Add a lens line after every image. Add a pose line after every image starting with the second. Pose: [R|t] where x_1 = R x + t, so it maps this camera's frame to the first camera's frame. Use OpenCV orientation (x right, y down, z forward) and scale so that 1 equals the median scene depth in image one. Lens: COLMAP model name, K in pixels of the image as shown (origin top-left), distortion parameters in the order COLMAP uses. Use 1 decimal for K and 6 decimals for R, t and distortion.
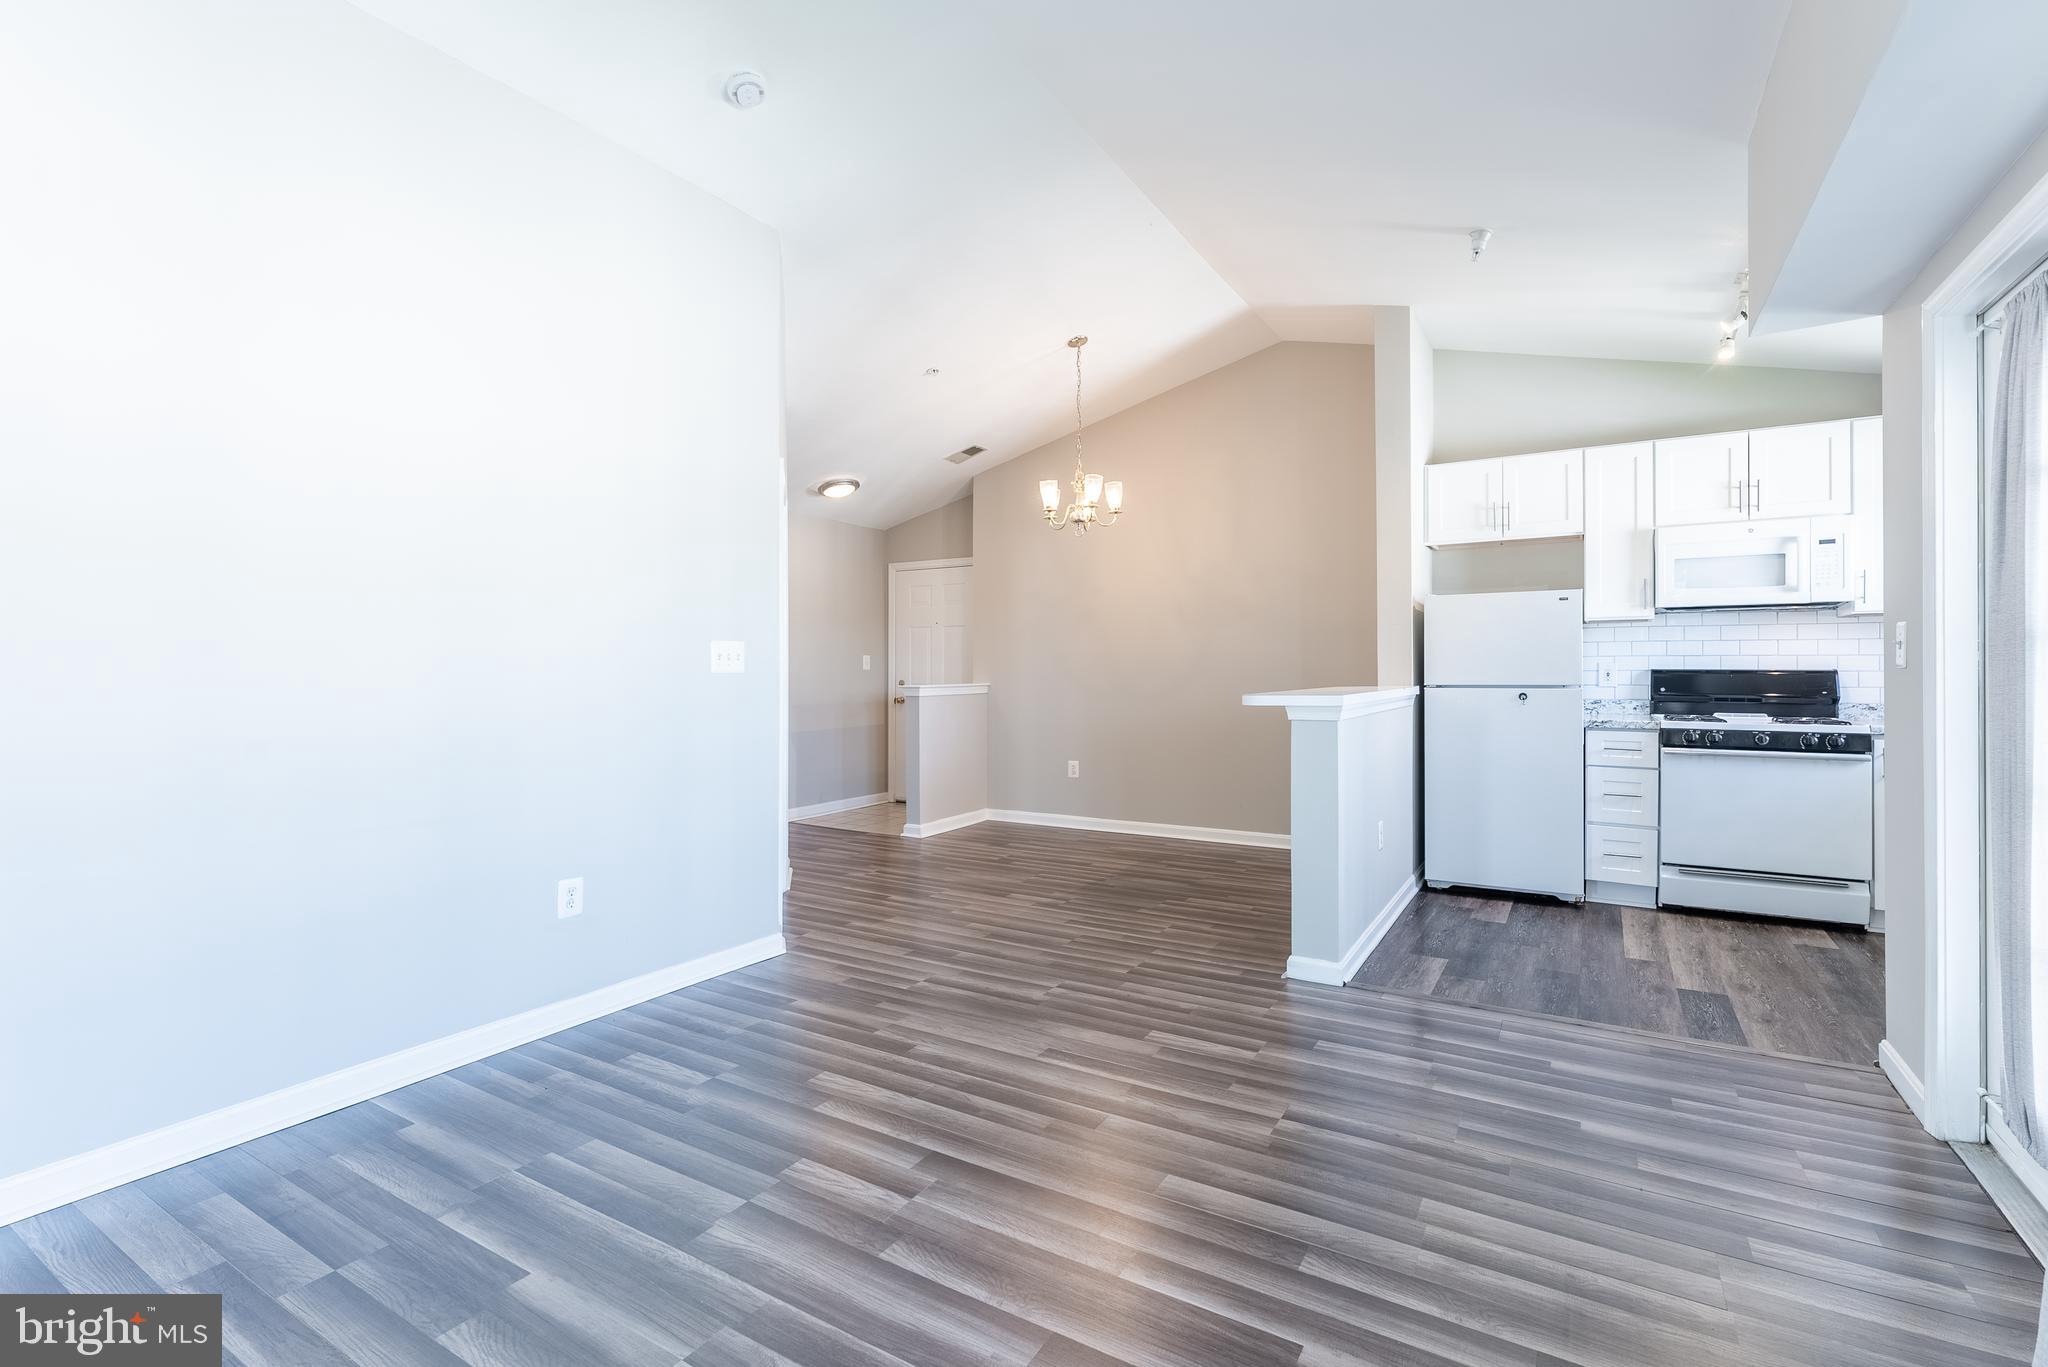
lens RADIAL K [[920.9, 0, 1019.7], [0, 920.9, 668.6], [0, 0, 1]] dist [-0.007255, 0.000375]
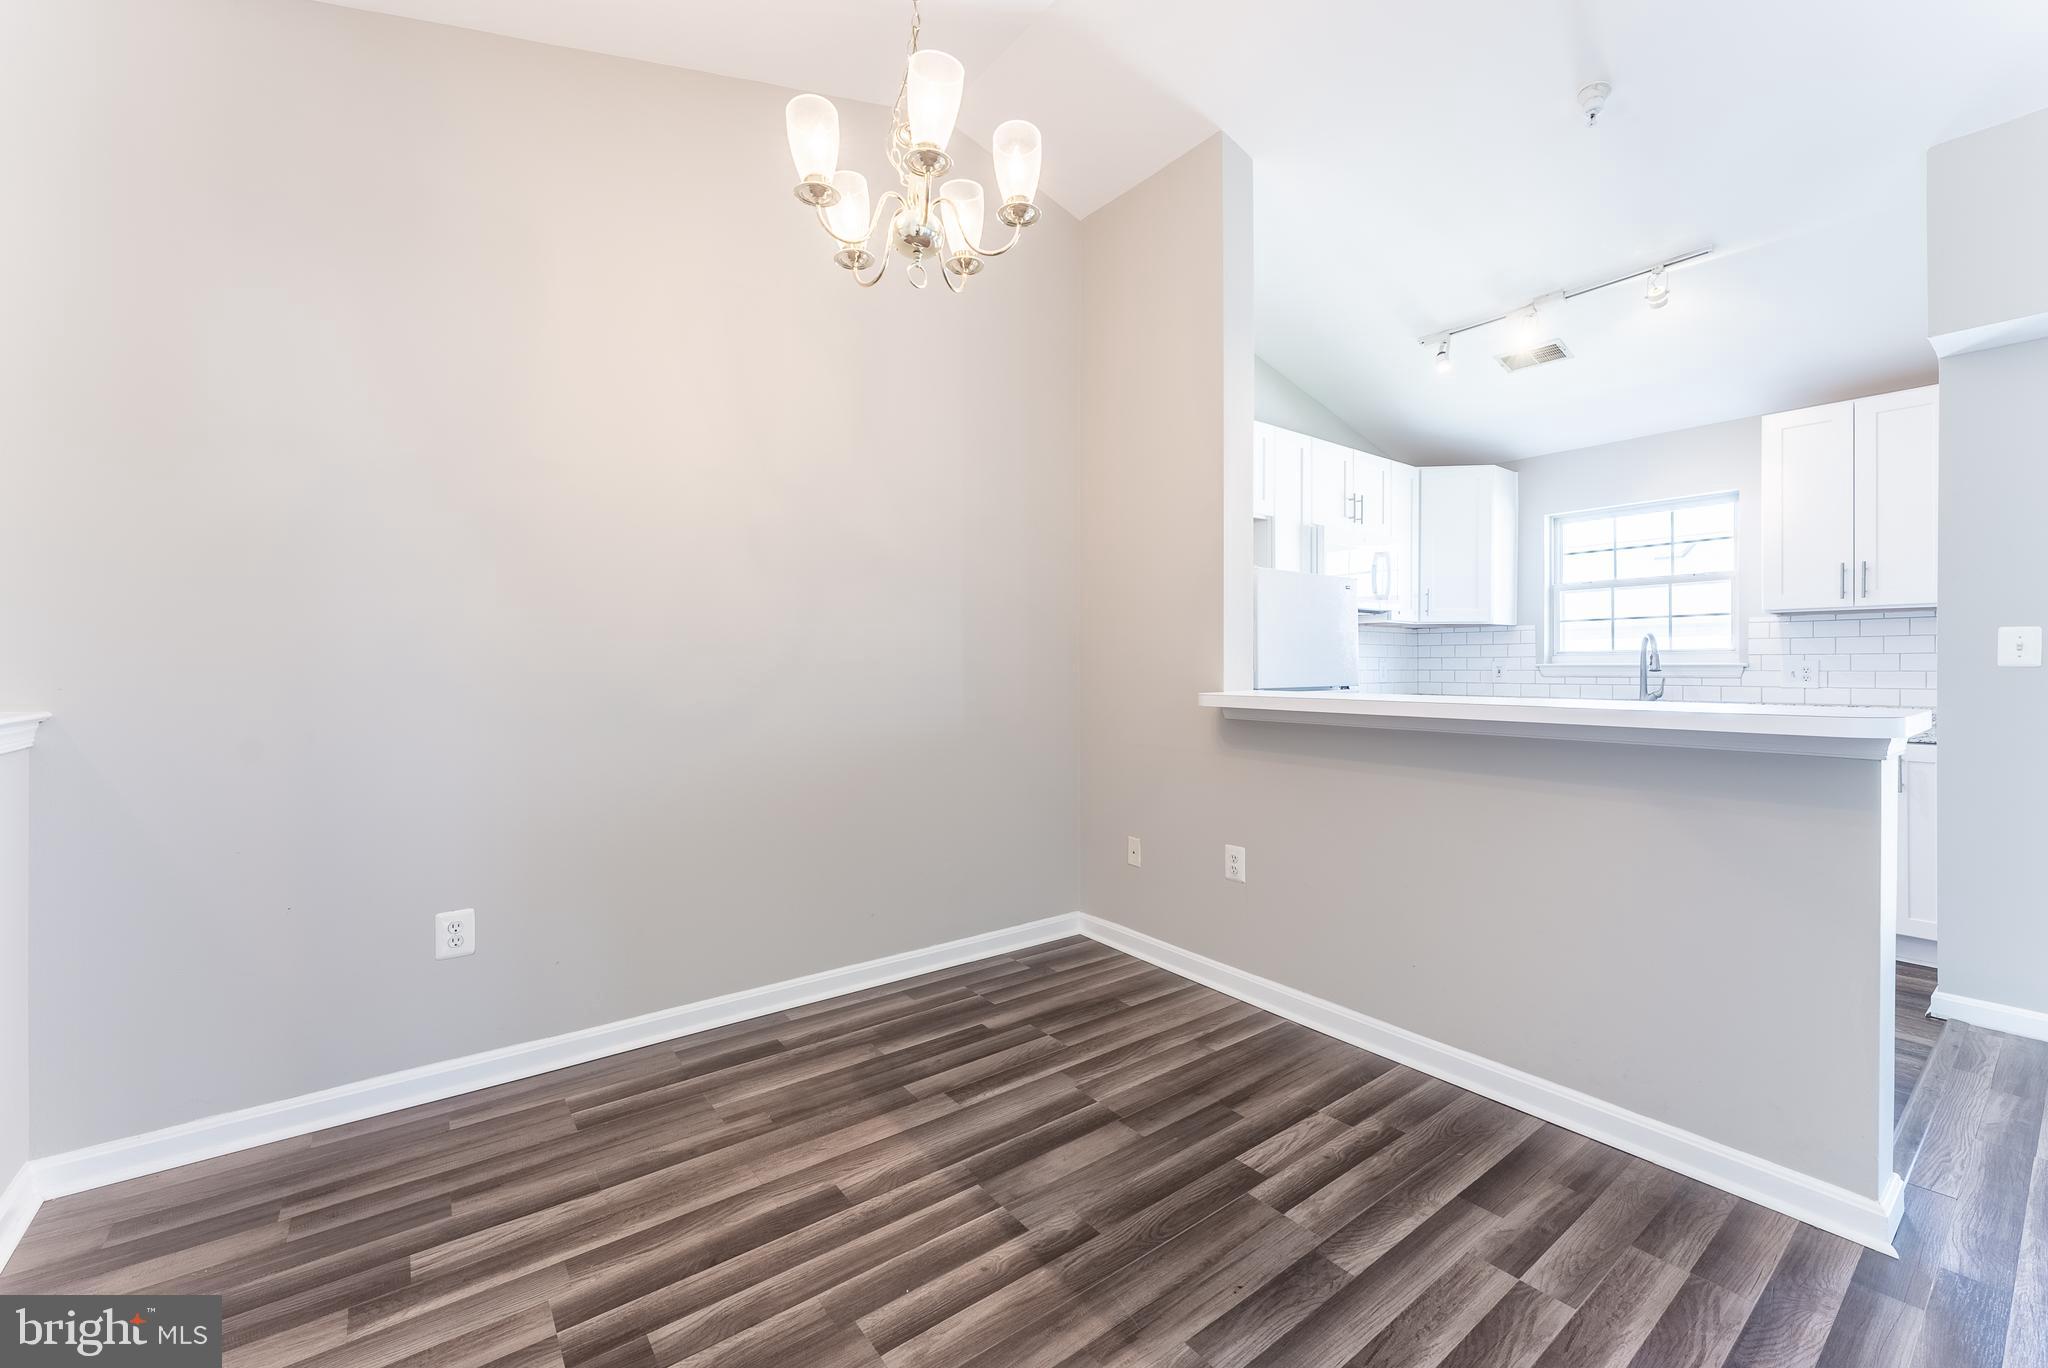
lens RADIAL K [[833.2, 0, 1019.8], [0, 833.2, 667.9], [0, 0, 1]] dist [-0.000918, 0.000549]
pose [[0.361789, 0.003924, 0.932252, -0.266029], [-0.001747, 0.999992, -0.003531, 0.004642], [-0.932259, -0.000351, 0.361793, 1.030265]]
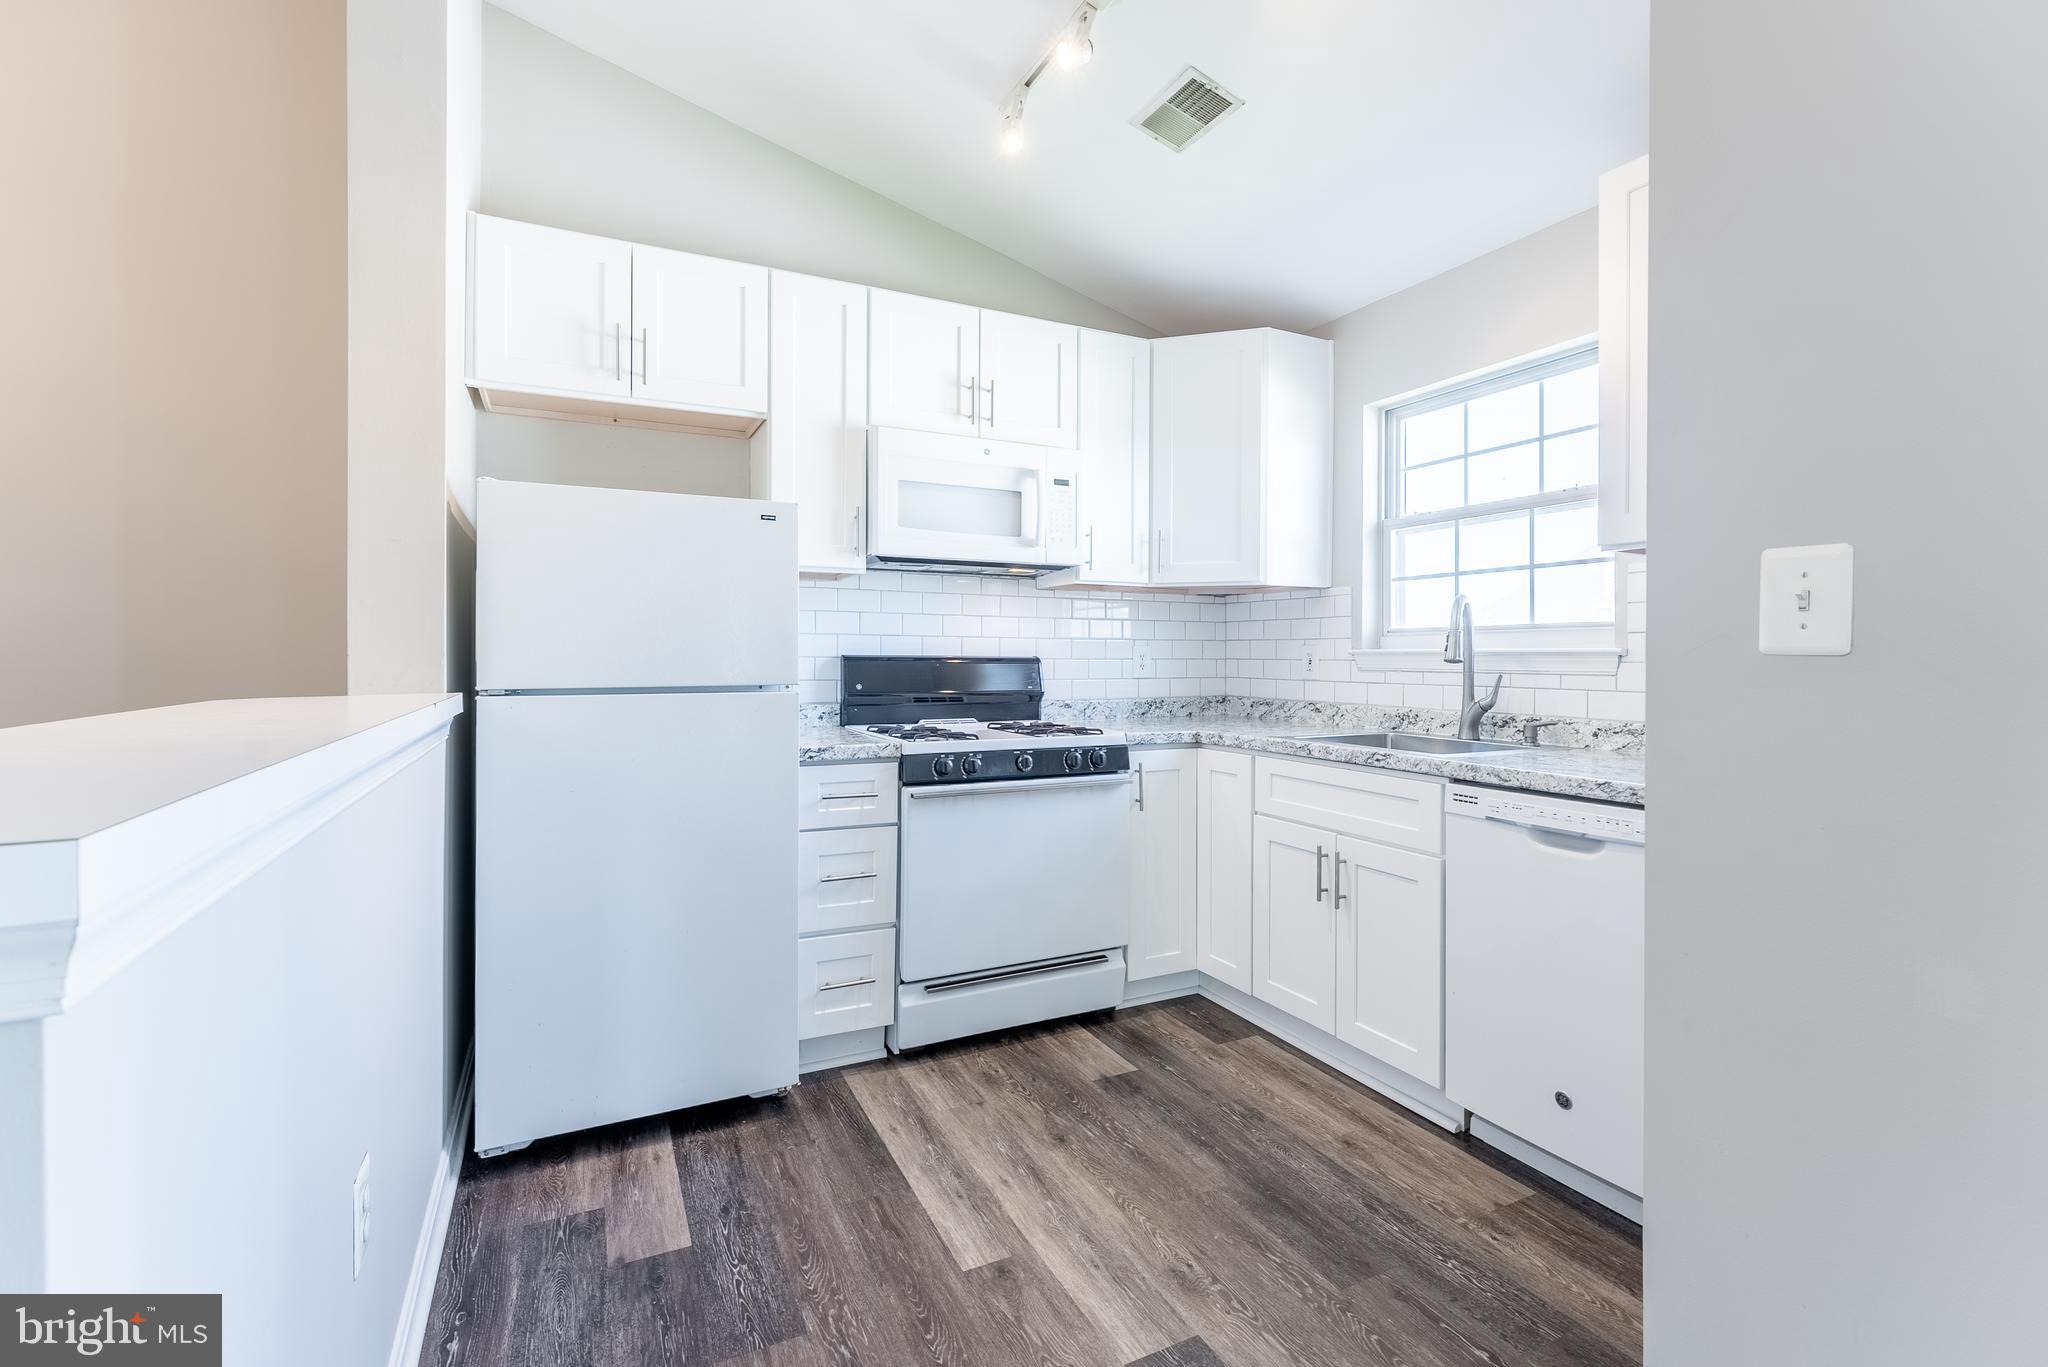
lens RADIAL K [[913.8, 0, 1022.5], [0, 913.8, 656.4], [0, 0, 1]] dist [-0.004267, 0.000266]
pose [[0.527754, 0.004095, 0.849388, 0.239872], [-0.004454, 0.999988, -0.002053, 0.002253], [-0.849386, -0.002700, 0.527766, 0.624936]]
